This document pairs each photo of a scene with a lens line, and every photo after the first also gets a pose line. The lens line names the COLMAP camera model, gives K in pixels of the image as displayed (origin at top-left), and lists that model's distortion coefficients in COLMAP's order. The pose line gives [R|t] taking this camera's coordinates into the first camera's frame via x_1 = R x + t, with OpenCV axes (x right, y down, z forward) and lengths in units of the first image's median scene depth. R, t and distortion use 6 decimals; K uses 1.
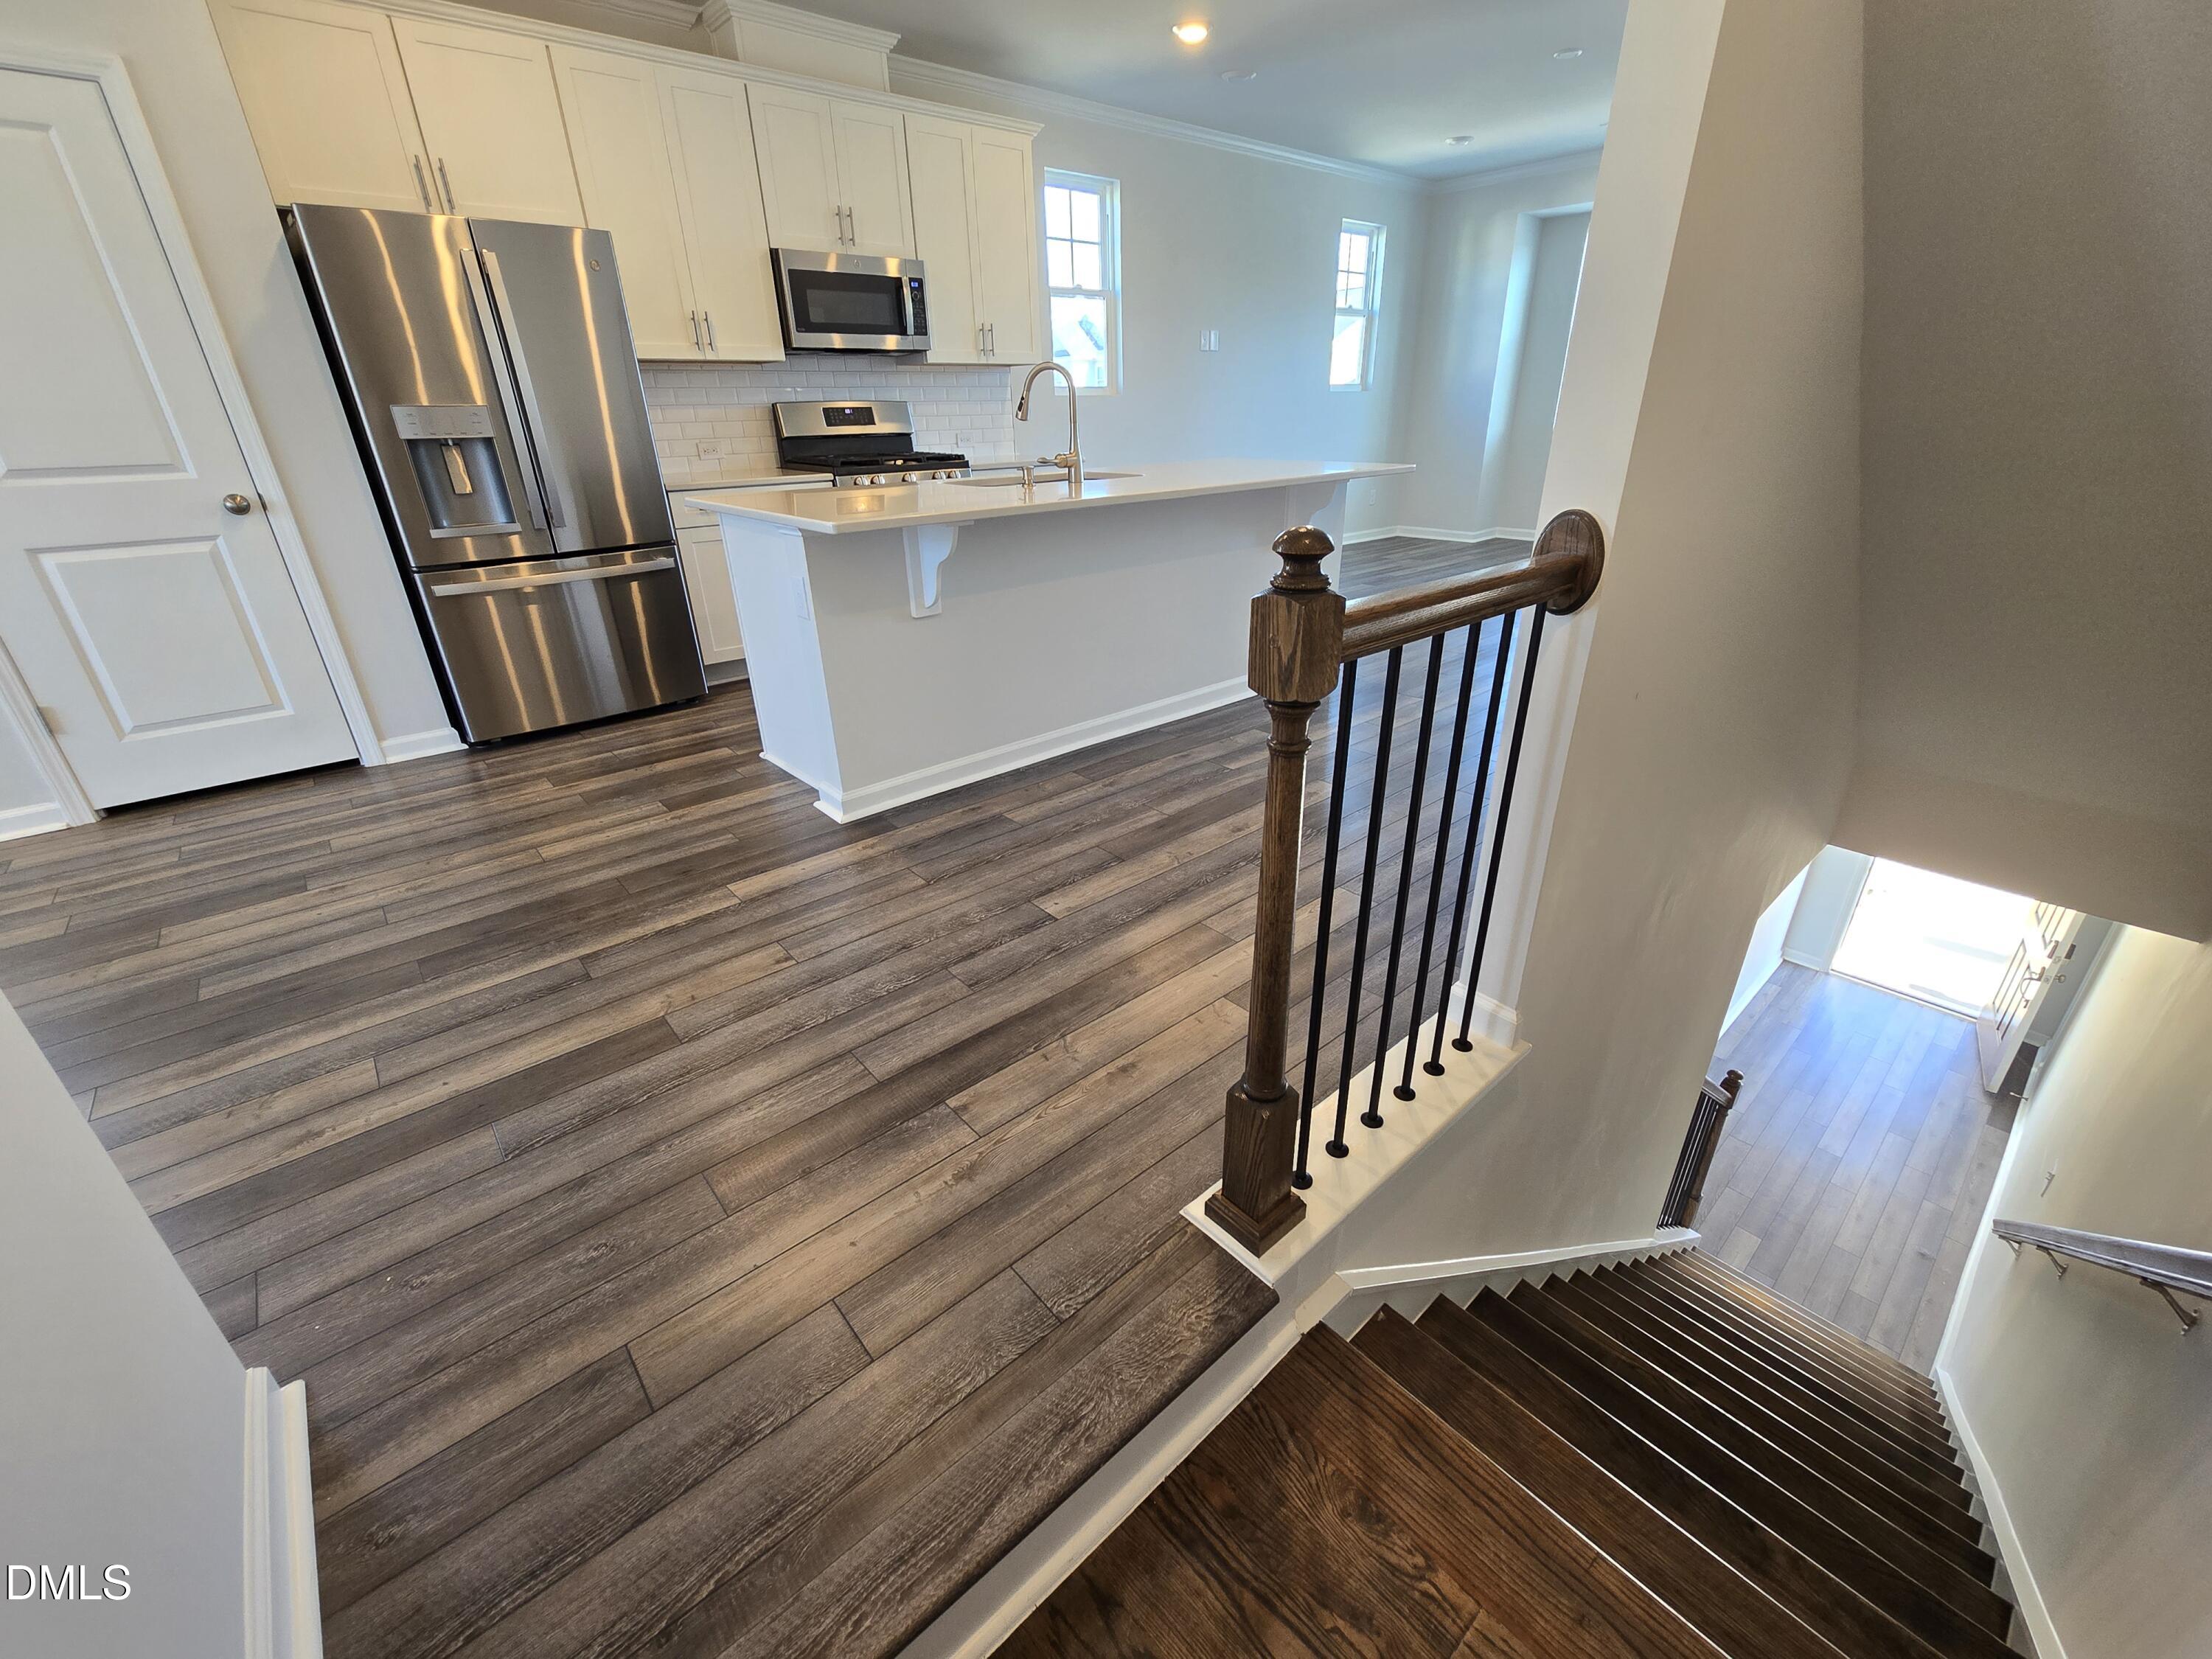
lens RADIAL K [[908.9, 0, 1114.1], [0, 908.9, 834.1], [0, 0, 1]] dist [-0.002335, 0.001340]
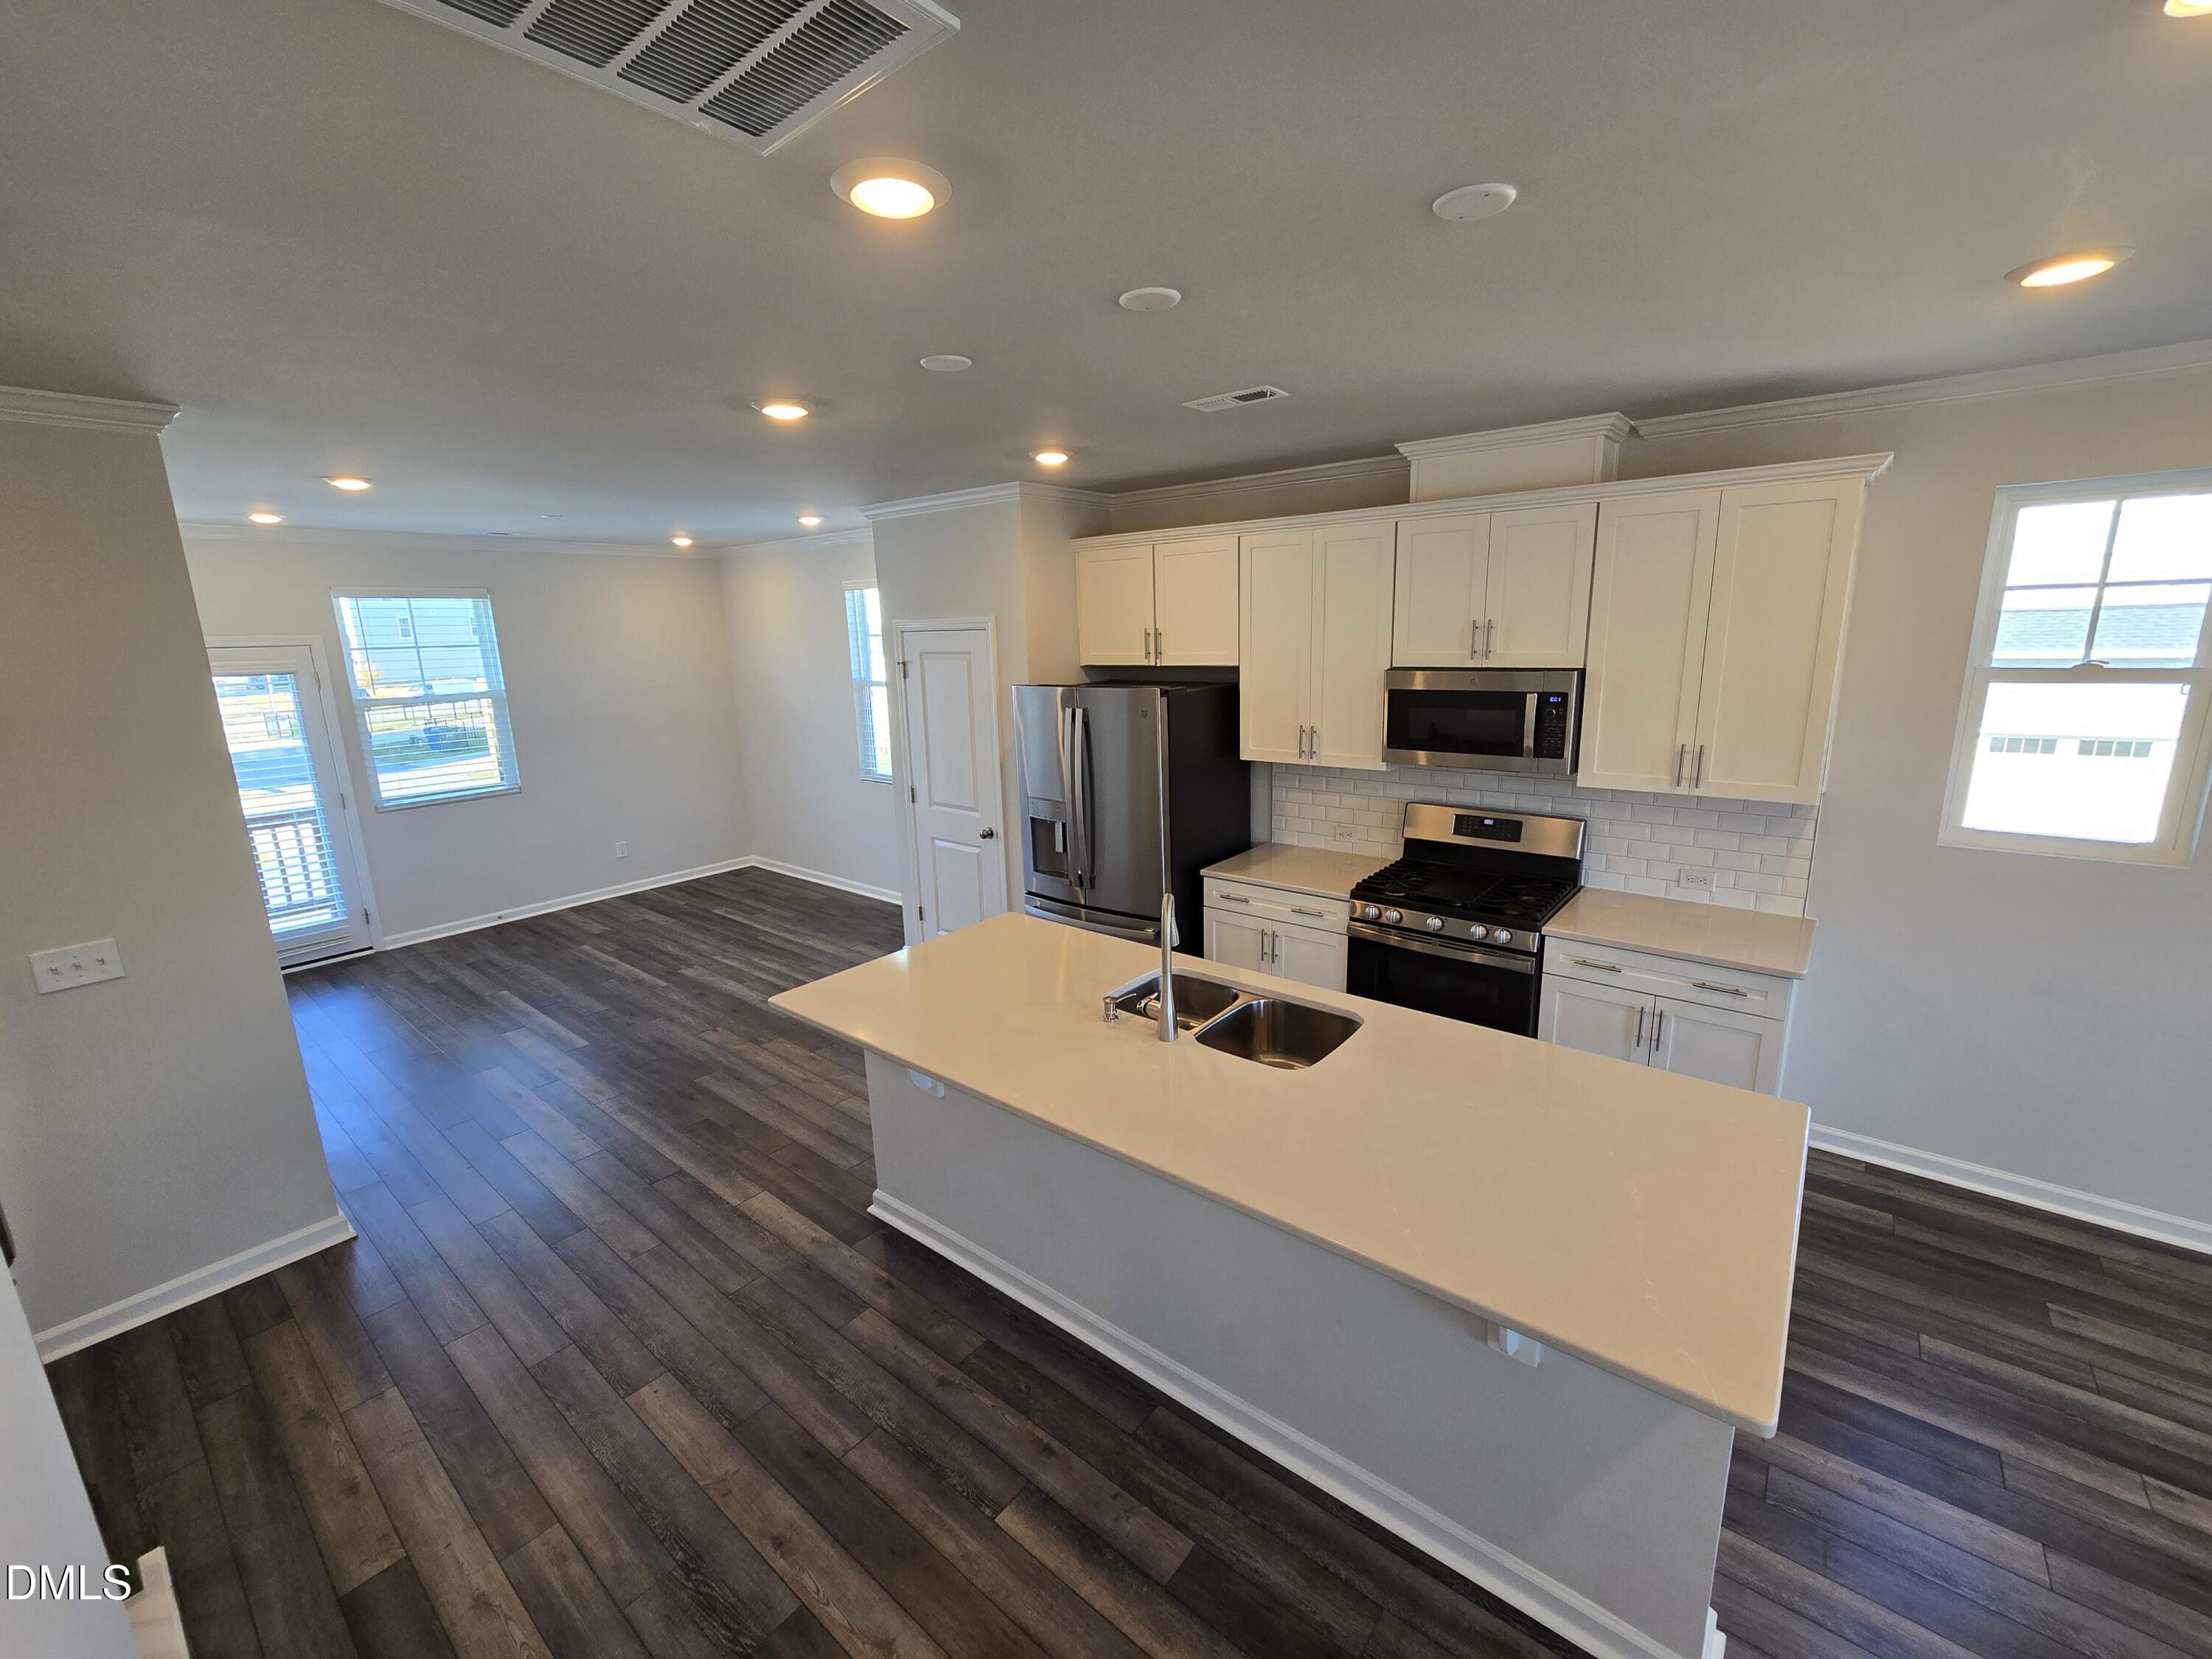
lens RADIAL K [[908.9, 0, 1106.9], [0, 908.9, 822.4], [0, 0, 1]] dist [-0.002335, 0.001340]
pose [[0.169649, 0.217341, -0.961240, 0.603587], [-0.400301, 0.906487, 0.134312, -0.589280], [0.900543, 0.361999, 0.240787, 0.654320]]
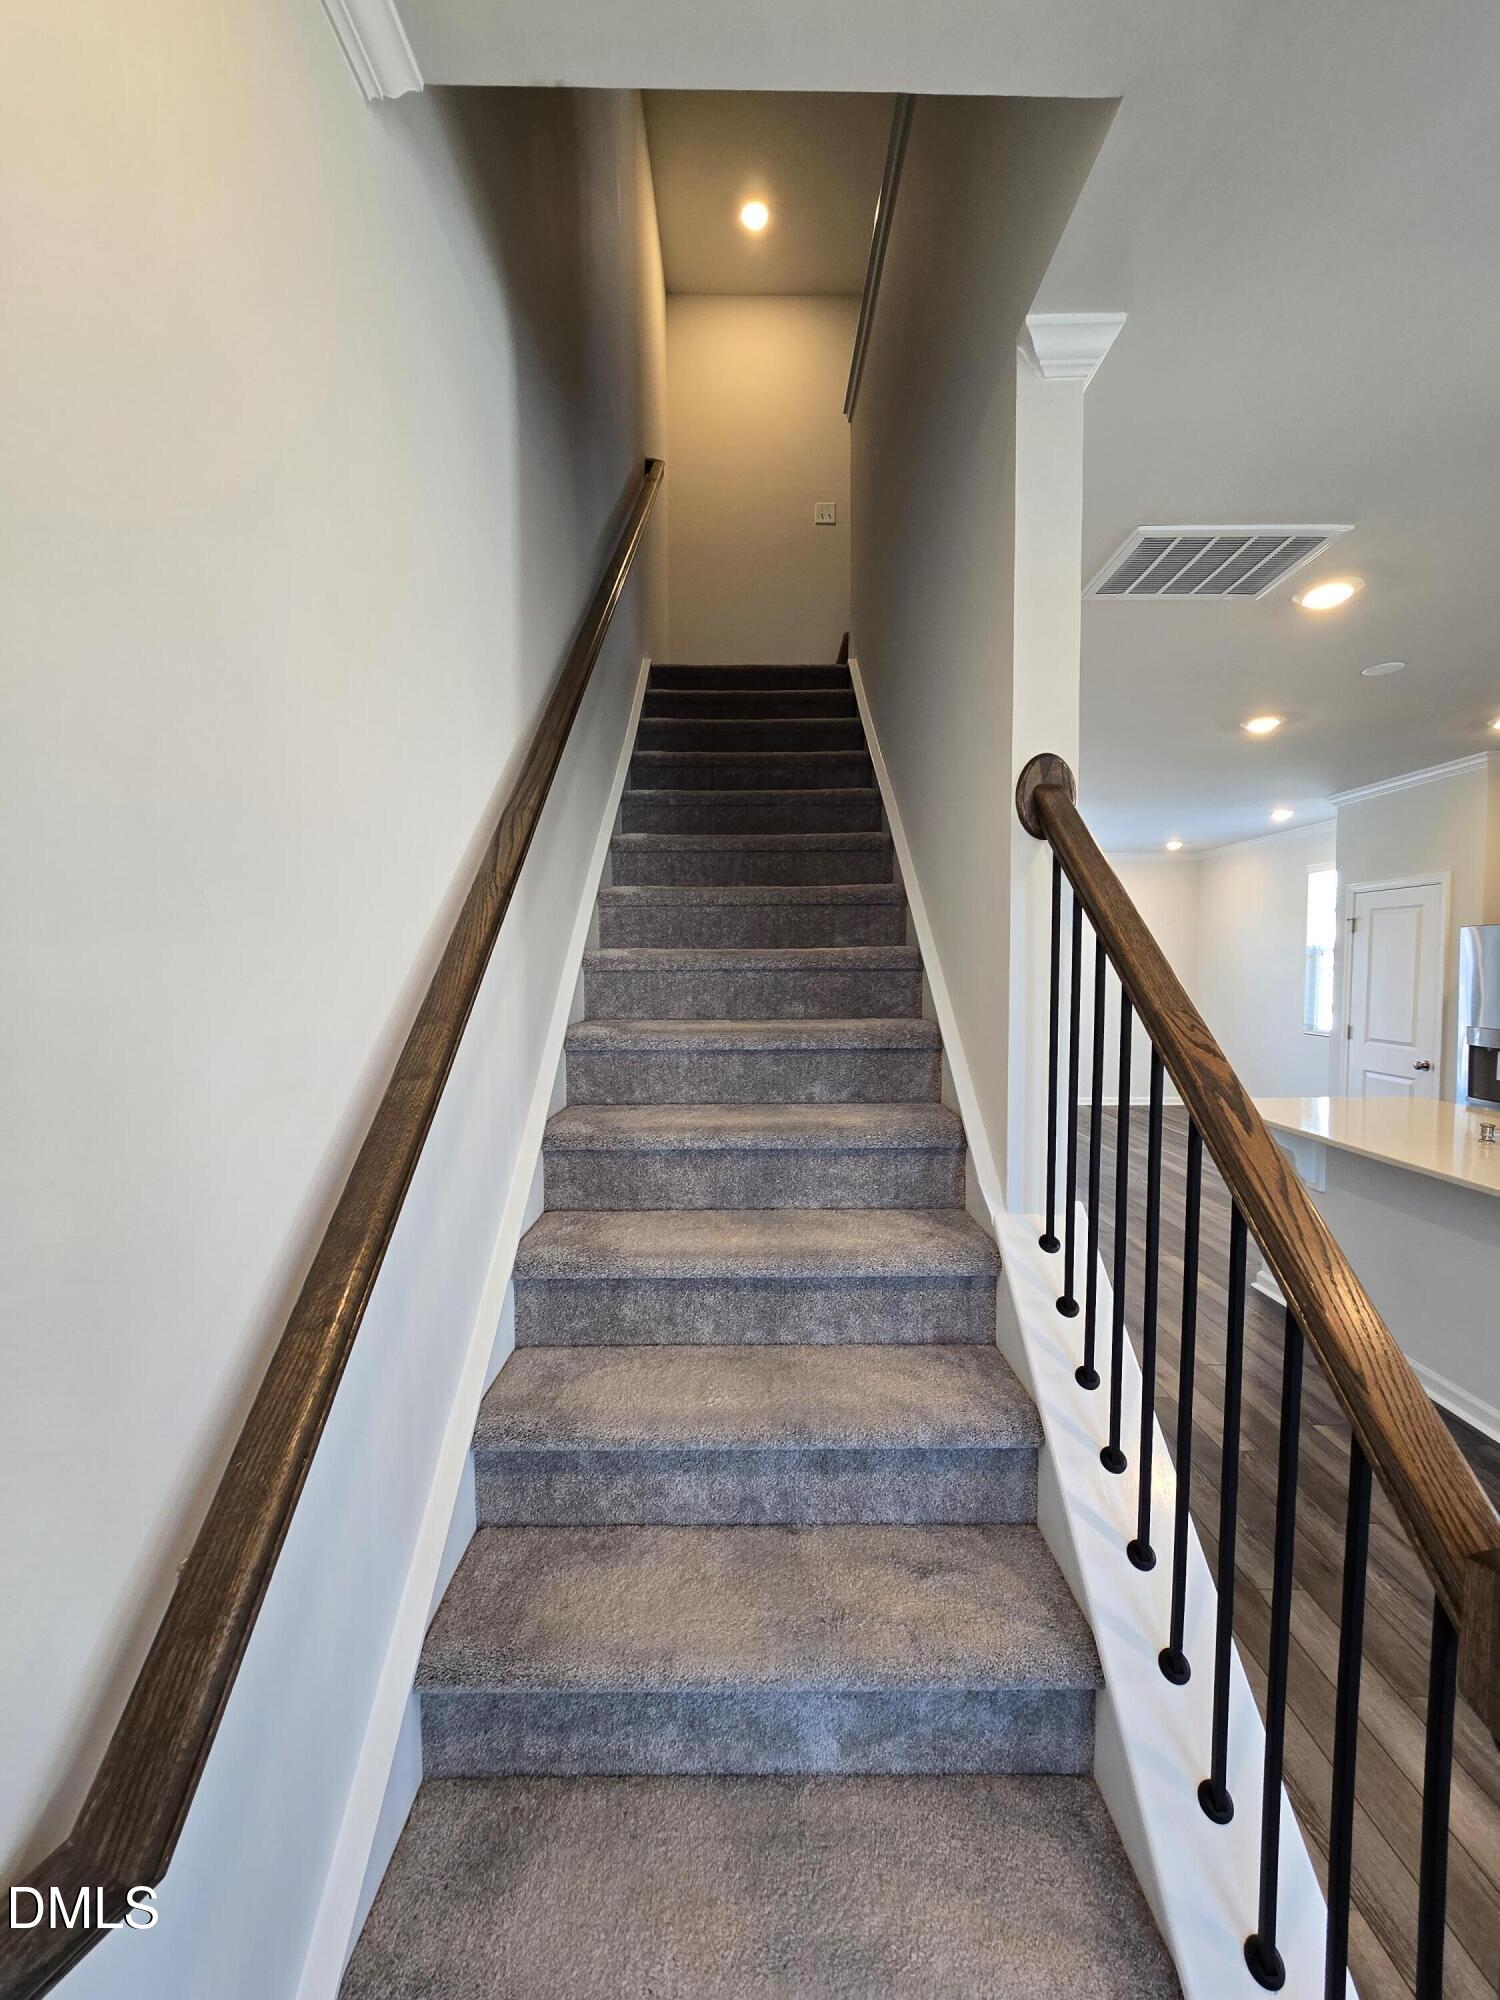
lens RADIAL K [[821.8, 0, 743.6], [0, 821.8, 1005.9], [0, 0, 1]] dist [-0.002335, 0.001340]
pose [[-0.658476, 0.049311, -0.750984, 1.021681], [-0.314711, 0.888378, 0.334277, -0.510547], [0.683641, 0.456456, -0.569458, 0.784635]]
